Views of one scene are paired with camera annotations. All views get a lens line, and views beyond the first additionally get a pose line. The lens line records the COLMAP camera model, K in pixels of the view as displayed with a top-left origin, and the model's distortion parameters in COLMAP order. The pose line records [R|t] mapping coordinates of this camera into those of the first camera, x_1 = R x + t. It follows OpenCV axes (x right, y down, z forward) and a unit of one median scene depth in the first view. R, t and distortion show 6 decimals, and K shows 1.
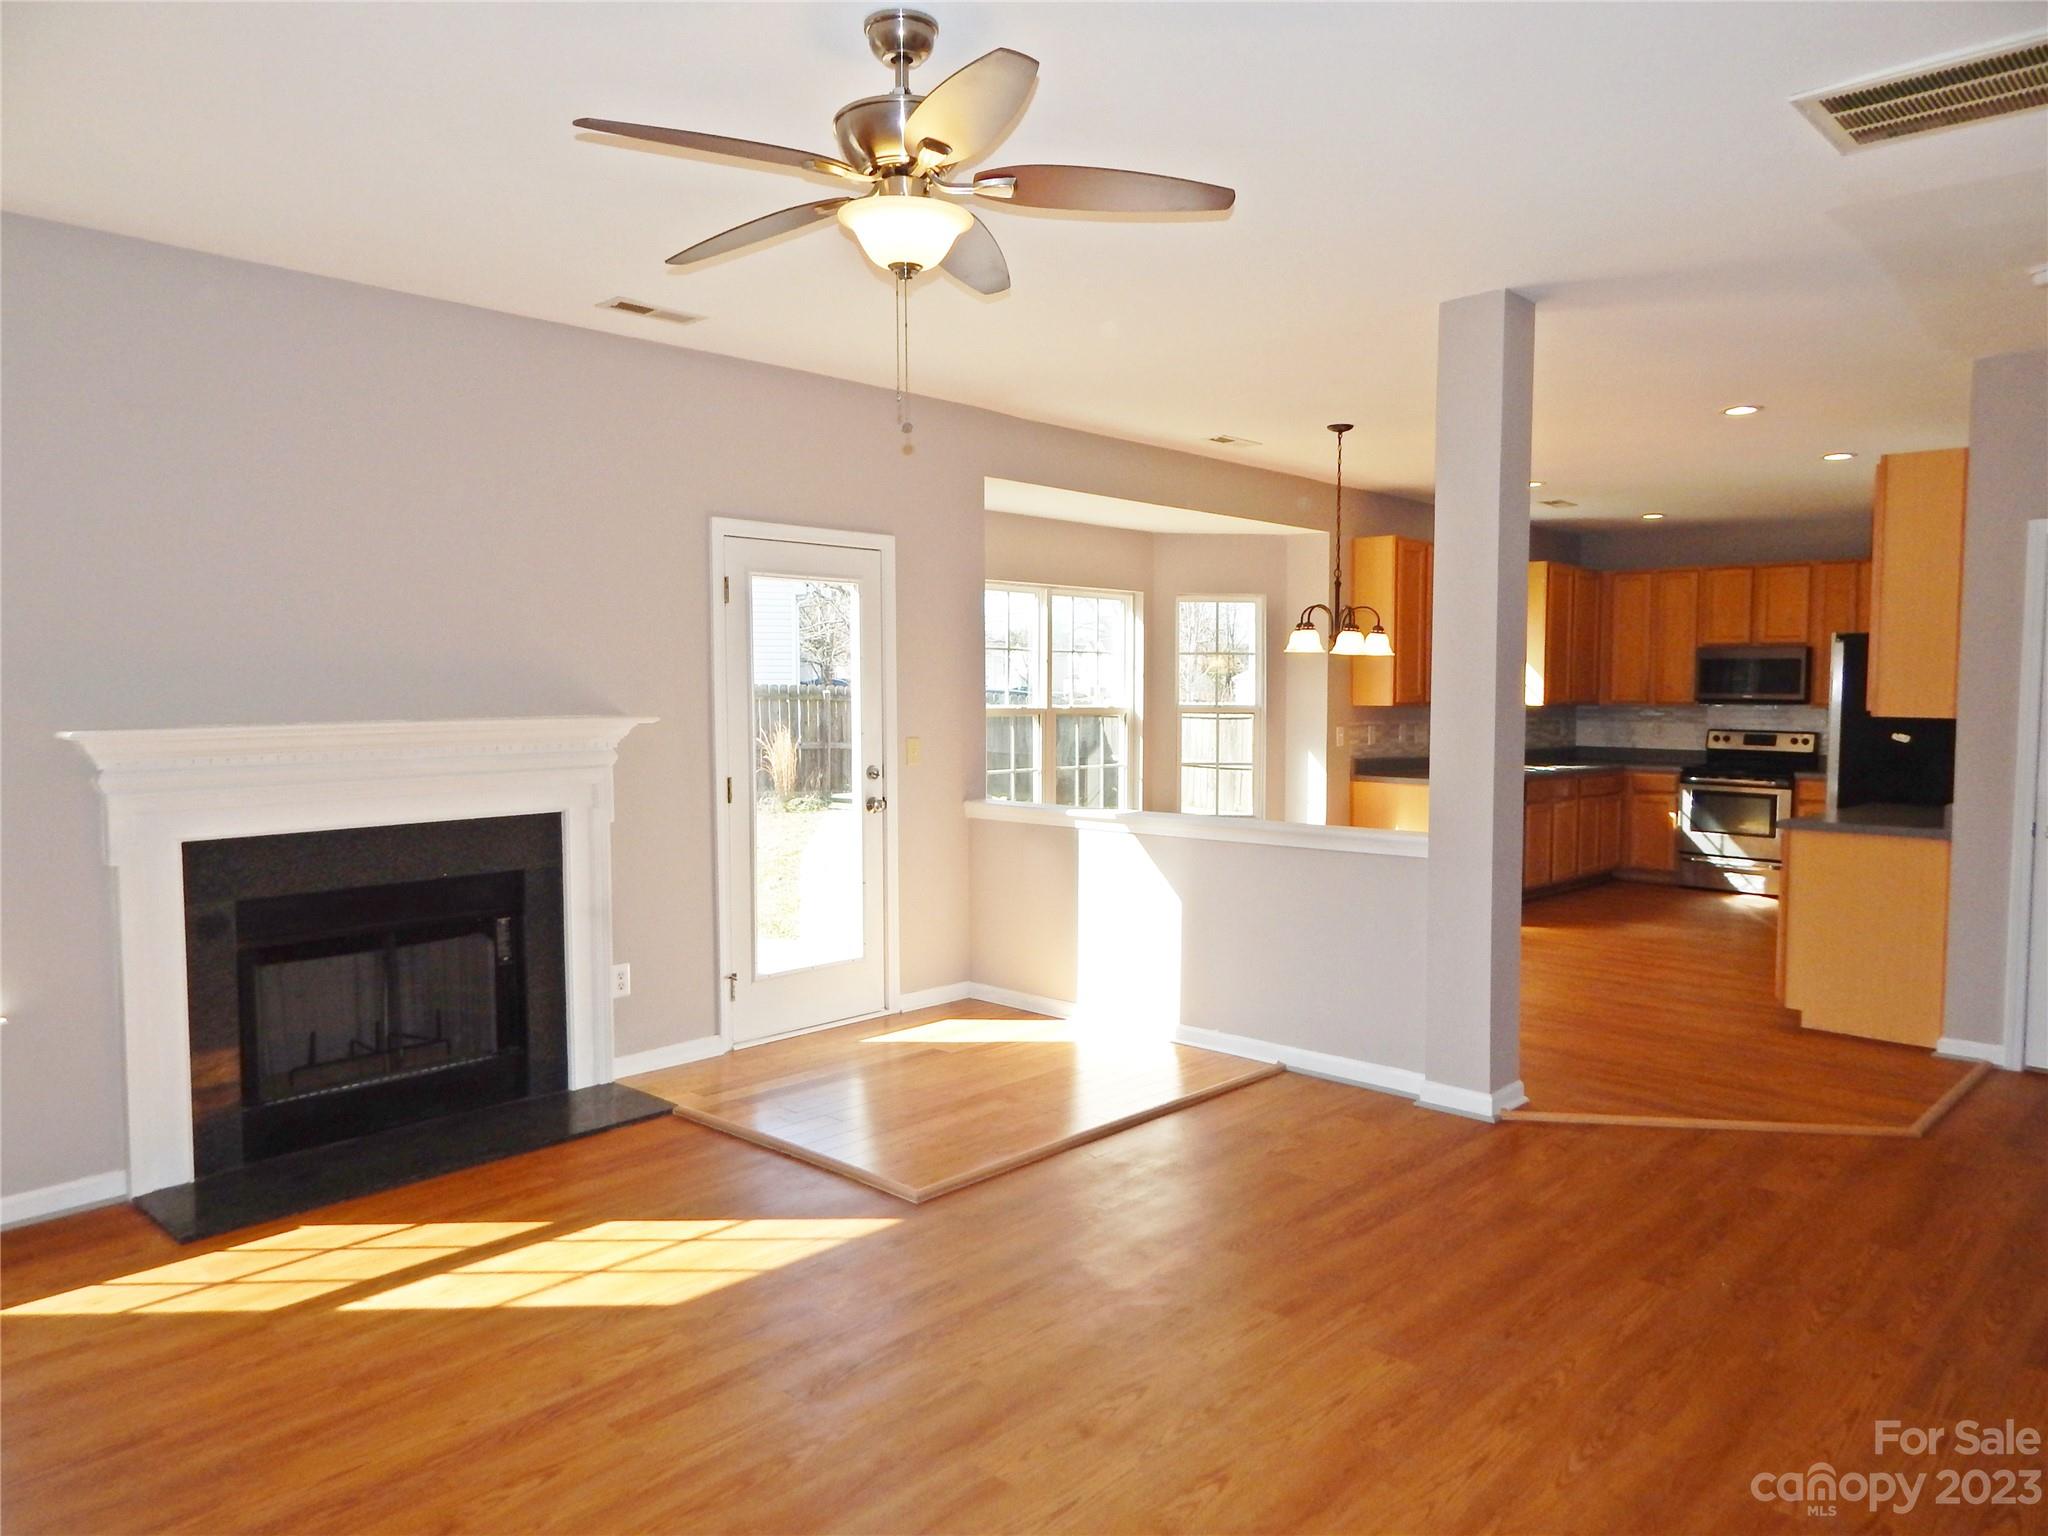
lens RADIAL K [[1359.8, 0, 1022.8], [0, 1359.8, 723.3], [0, 0, 1]] dist [-0.000038, -0.000887]
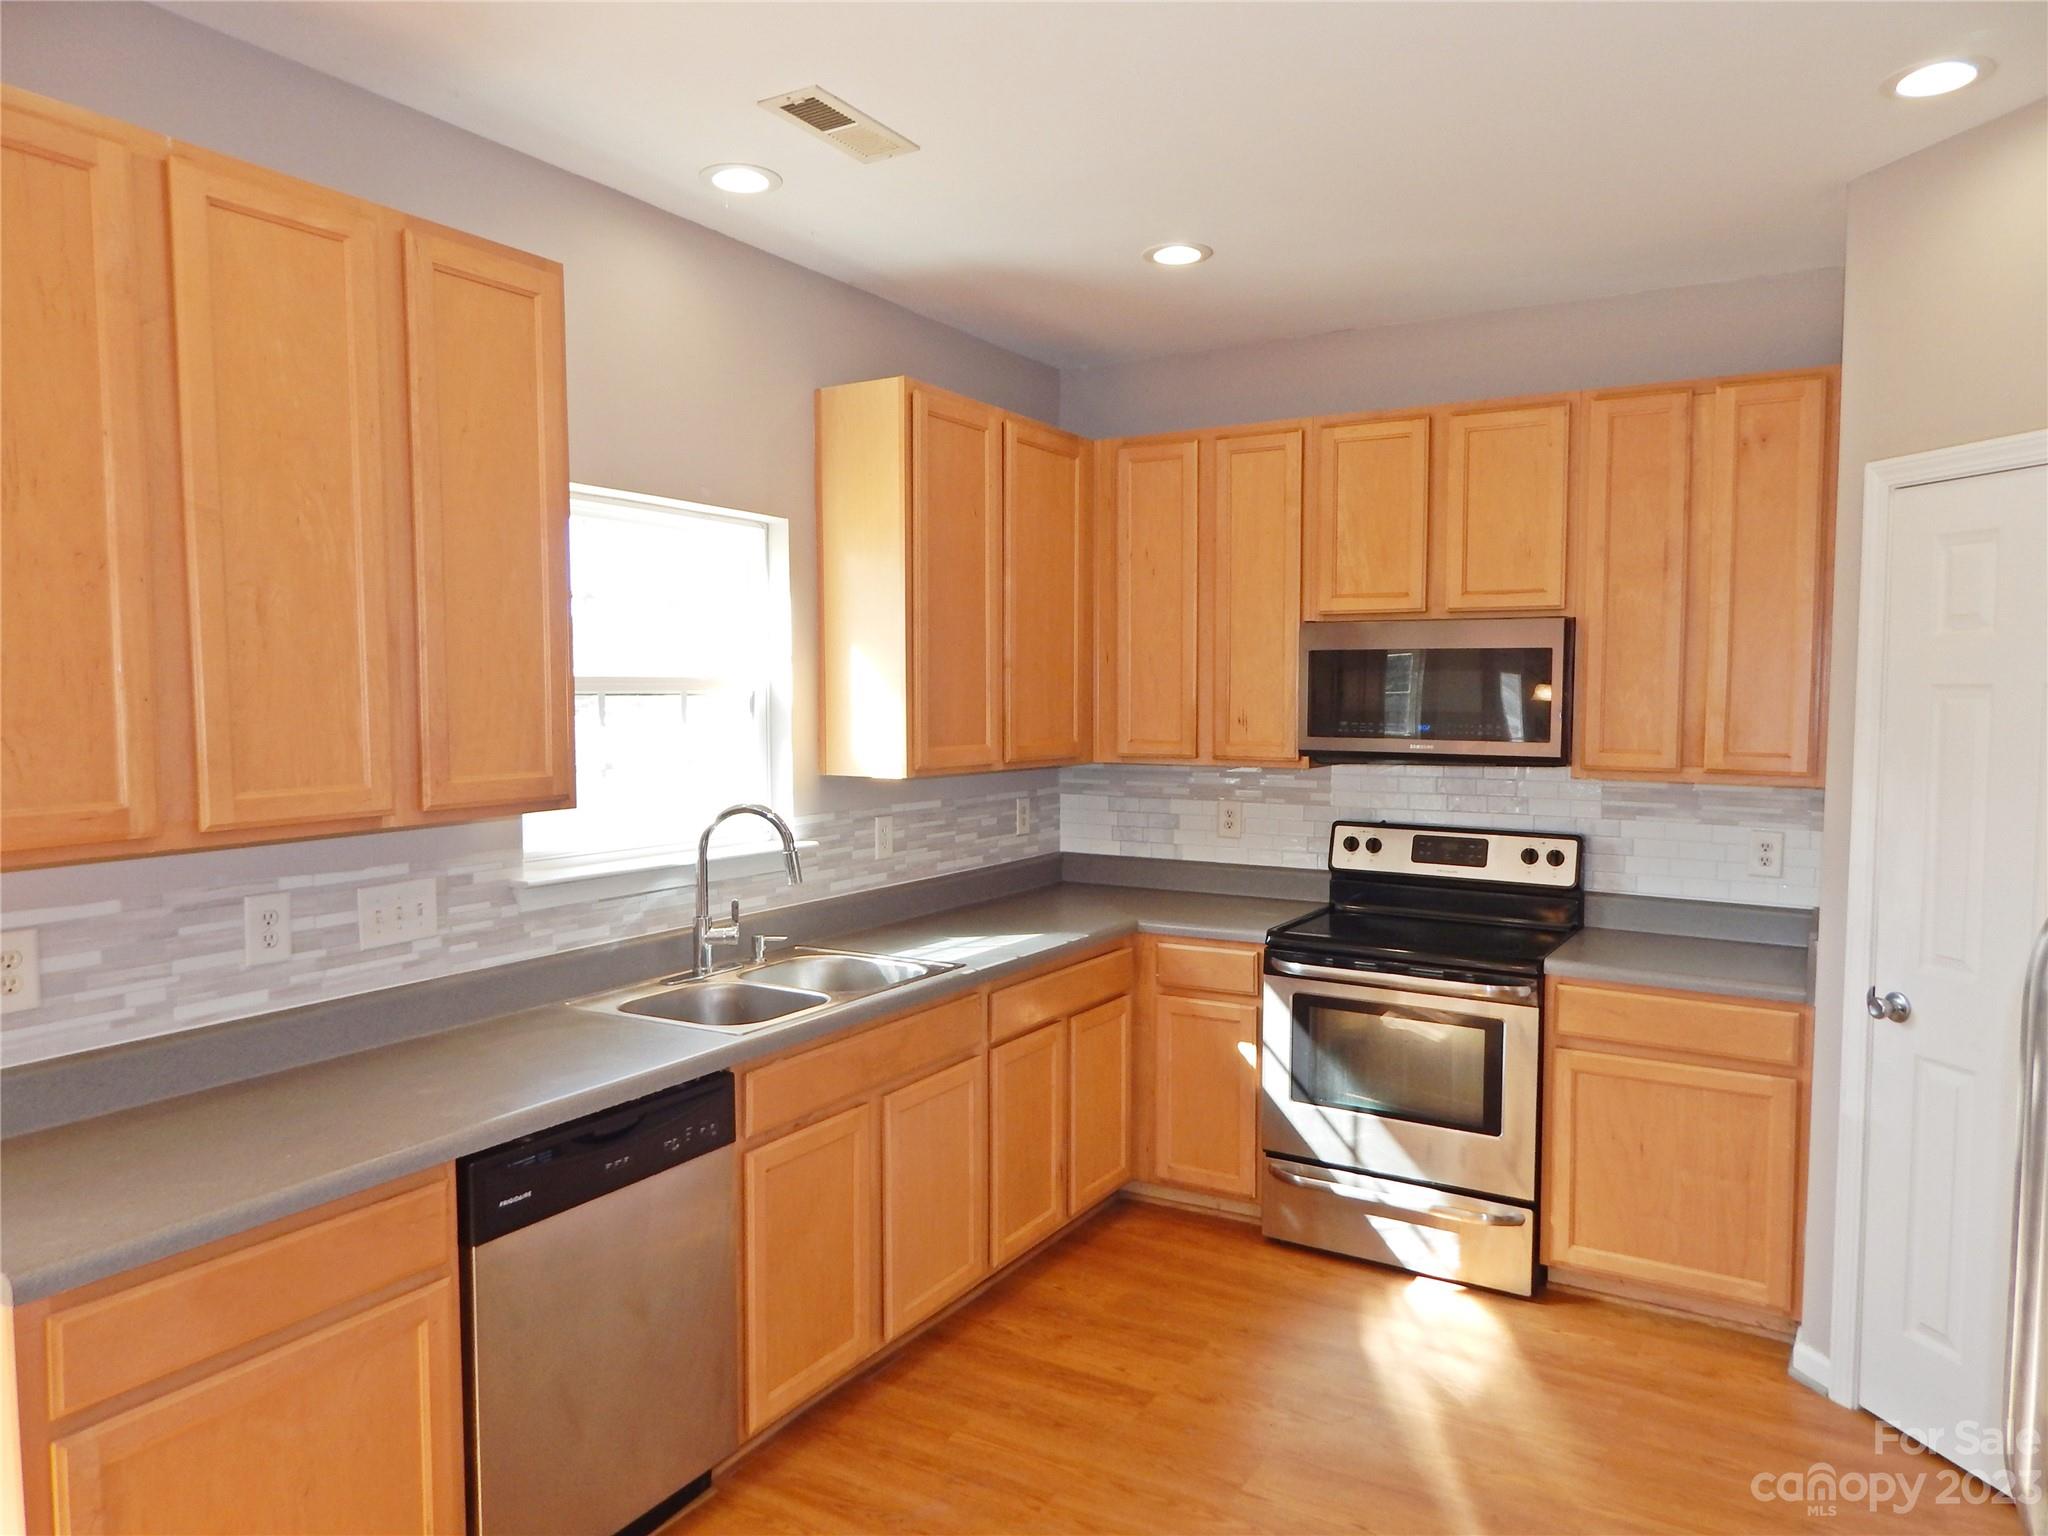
lens RADIAL K [[1404.5, 0, 1023.5], [0, 1404.5, 751.4], [0, 0, 1]] dist [0.018541, 0.001390]
pose [[0.974366, -0.016807, 0.224342, 0.326917], [0.013959, 0.999801, 0.014274, -0.025316], [-0.224537, -0.010777, 0.974406, 0.623667]]
